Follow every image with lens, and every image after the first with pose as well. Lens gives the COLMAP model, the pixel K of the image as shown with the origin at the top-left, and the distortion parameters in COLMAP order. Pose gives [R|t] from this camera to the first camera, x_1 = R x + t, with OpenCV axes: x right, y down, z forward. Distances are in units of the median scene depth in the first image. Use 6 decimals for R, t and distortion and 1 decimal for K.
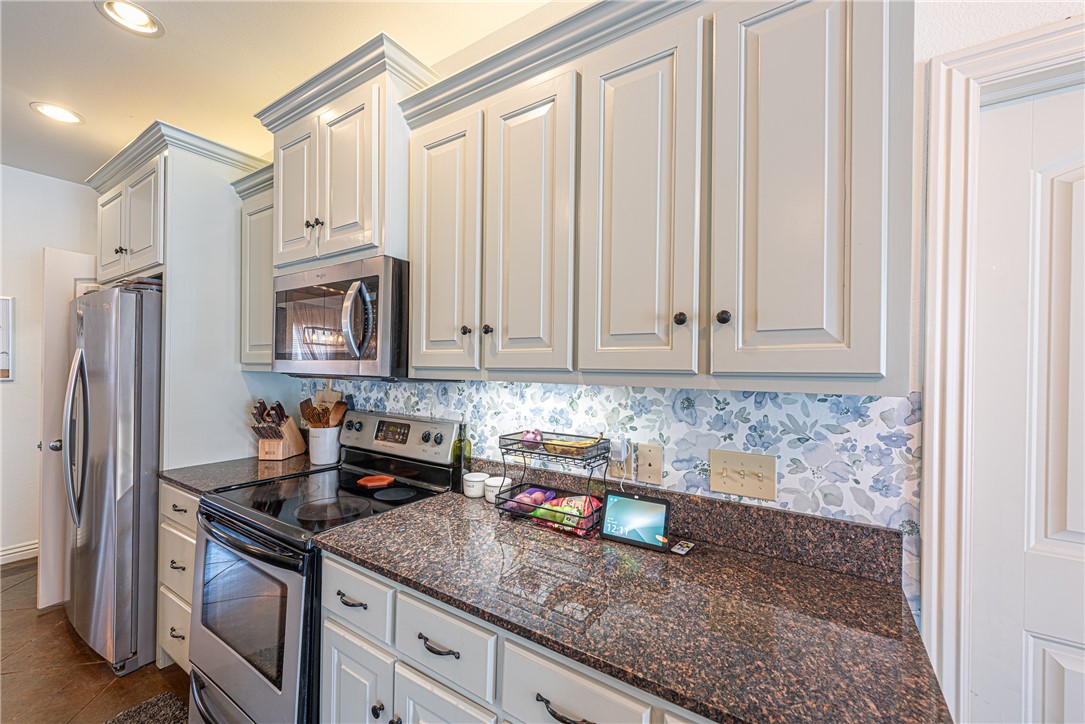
lens RADIAL K [[424.8, 0, 539.7], [0, 424.8, 364.3], [0, 0, 1]] dist [0.013437, -0.003669]
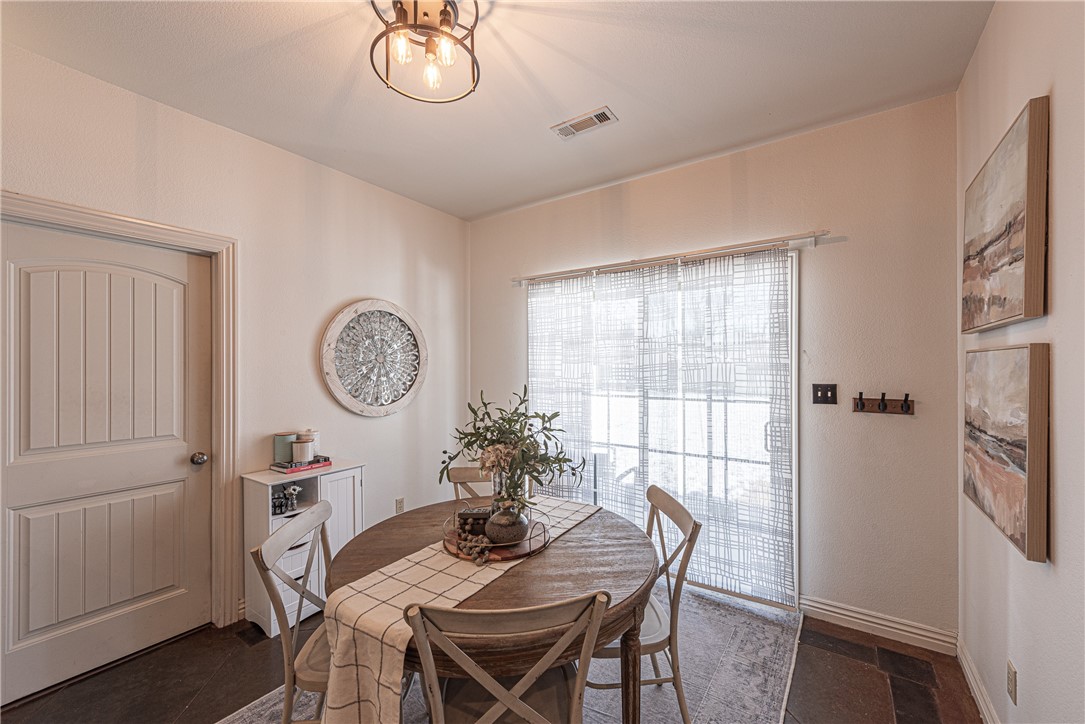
lens RADIAL K [[424.8, 0, 546.4], [0, 424.8, 363.5], [0, 0, 1]] dist [0.013437, -0.003669]
pose [[0.022070, -0.006333, 0.999736, -0.503039], [-0.002503, 0.999976, 0.006390, -0.016599], [-0.999753, -0.002643, 0.022054, -1.028669]]
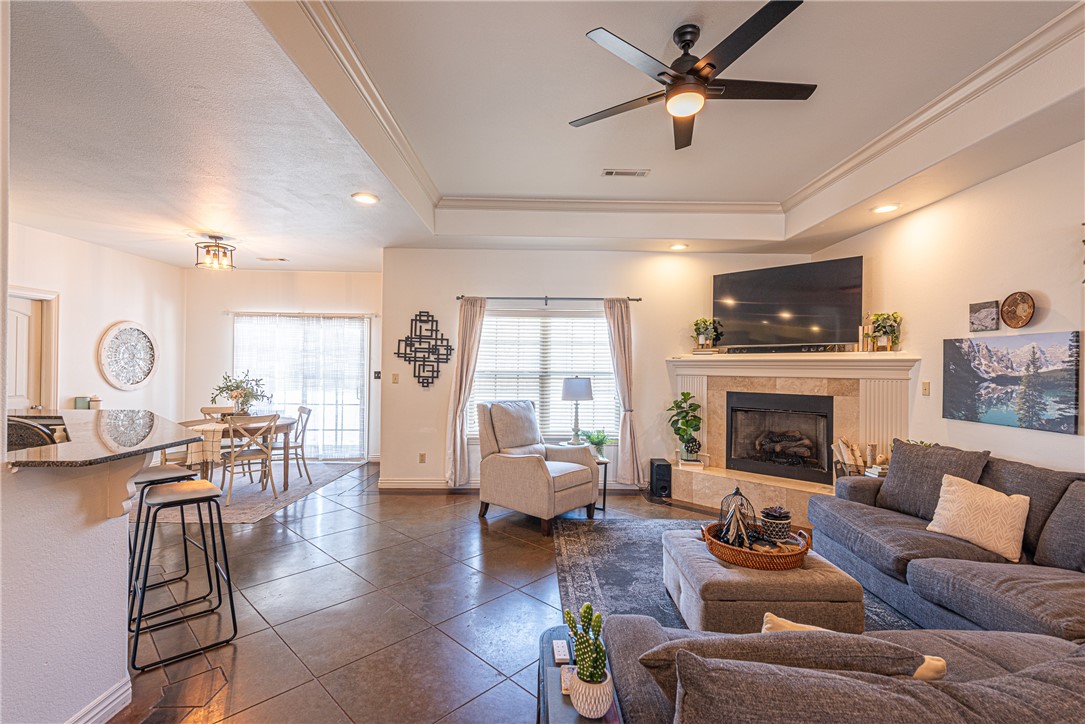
lens RADIAL K [[483.2, 0, 544.9], [0, 483.2, 365.4], [0, 0, 1]] dist [0.016048, -0.003406]
pose [[-0.559686, -0.018298, 0.828503, -4.128147], [-0.023635, 0.999702, 0.006113, -0.061545], [-0.828368, -0.016160, -0.559952, -0.702283]]
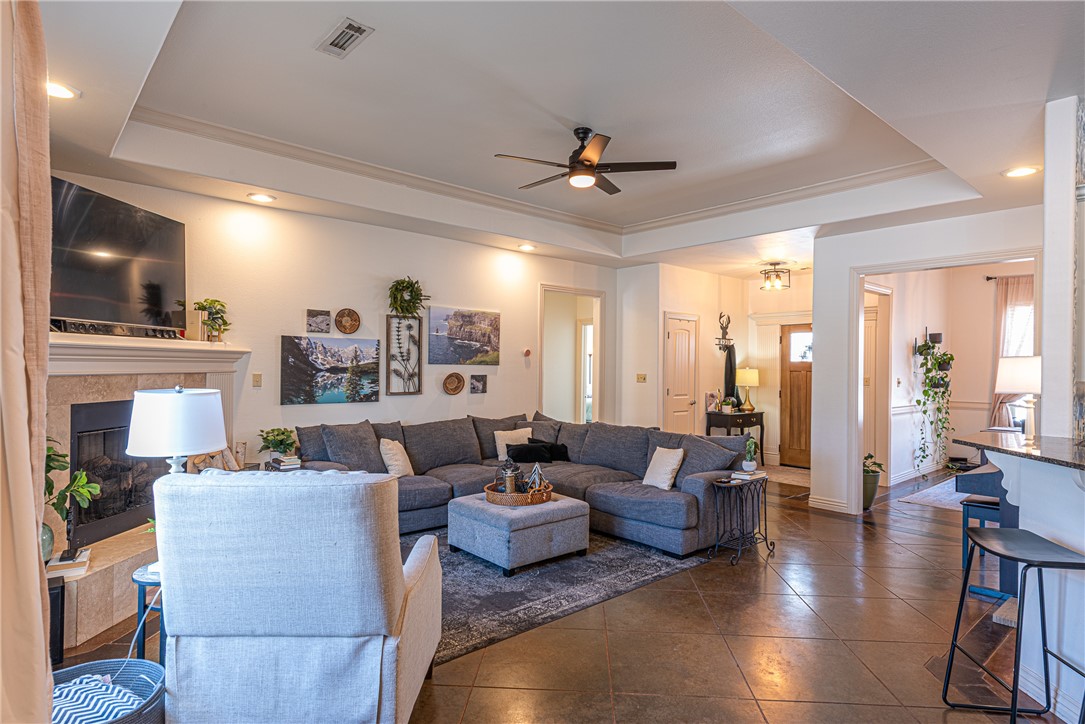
lens RADIAL K [[590.9, 0, 545.6], [0, 590.9, 368.5], [0, 0, 1]] dist [0.014640, -0.000990]
pose [[-0.260298, -0.013502, -0.965434, 0.241103], [-0.008504, 0.999895, -0.011691, -0.001803], [0.965491, 0.005167, -0.260385, -1.524140]]
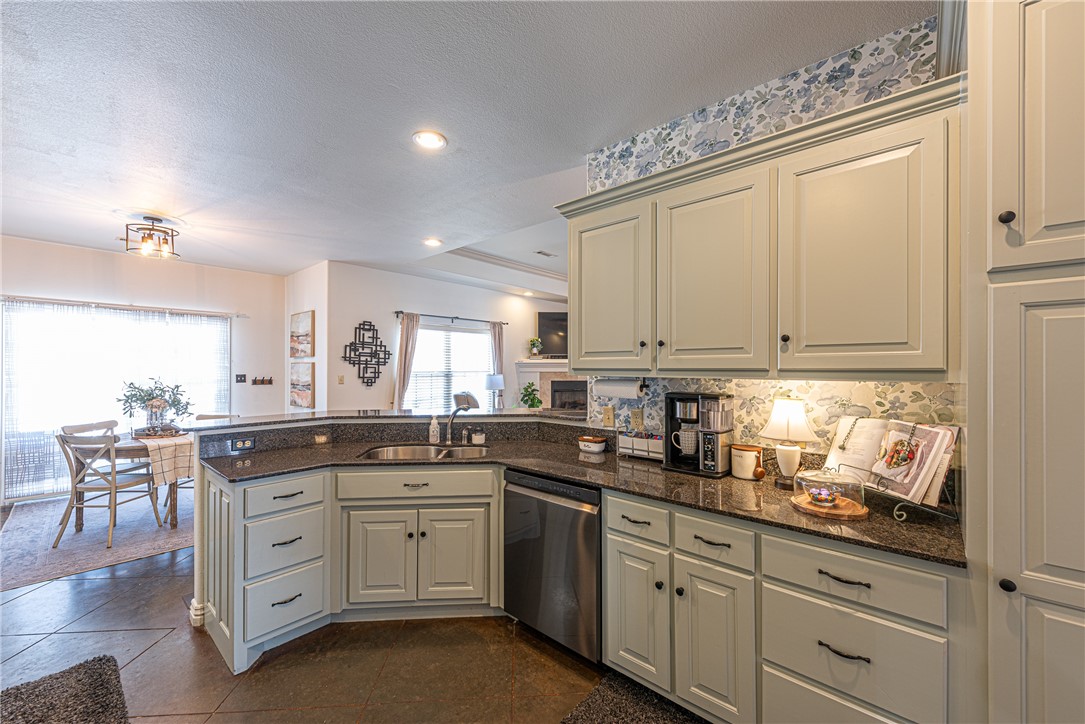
lens RADIAL K [[424.8, 0, 547.1], [0, 424.8, 365.6], [0, 0, 1]] dist [0.013437, -0.003669]
pose [[-0.990537, -0.012920, 0.136633, -2.452081], [-0.014255, 0.999860, -0.008794, -0.020517], [-0.136500, -0.010658, -0.990583, 1.824399]]
